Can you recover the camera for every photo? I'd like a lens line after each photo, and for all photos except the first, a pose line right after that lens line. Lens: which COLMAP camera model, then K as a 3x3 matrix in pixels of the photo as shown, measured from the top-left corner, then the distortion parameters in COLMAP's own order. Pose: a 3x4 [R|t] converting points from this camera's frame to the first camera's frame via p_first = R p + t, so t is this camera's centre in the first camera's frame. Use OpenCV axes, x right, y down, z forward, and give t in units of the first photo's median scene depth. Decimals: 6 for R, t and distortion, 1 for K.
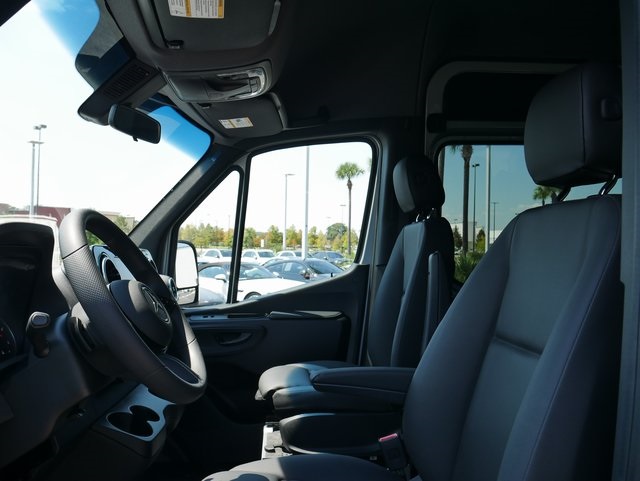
lens RADIAL K [[535.5, 0, 320.0], [0, 535.5, 240.5], [0, 0, 1]] dist [-0.032385, 0.009922]
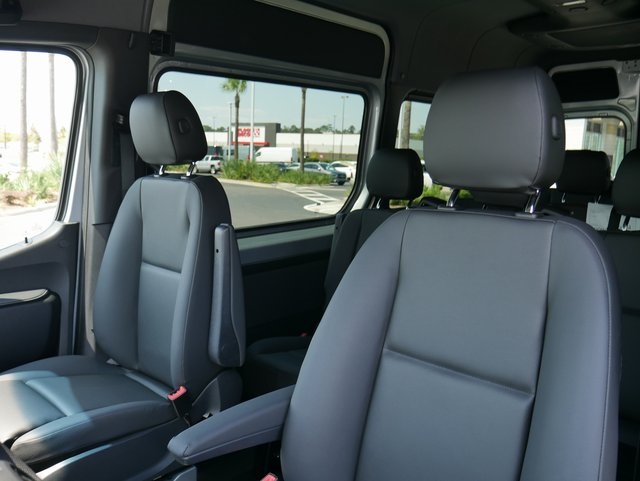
lens RADIAL K [[535.5, 0, 320.0], [0, 535.5, 240.5], [0, 0, 1]] dist [-0.032385, 0.009922]
pose [[0.729725, -0.083692, 0.678600, -0.178721], [-0.044749, 0.984507, 0.169541, -0.075418], [-0.682275, -0.154085, 0.714674, 0.224271]]
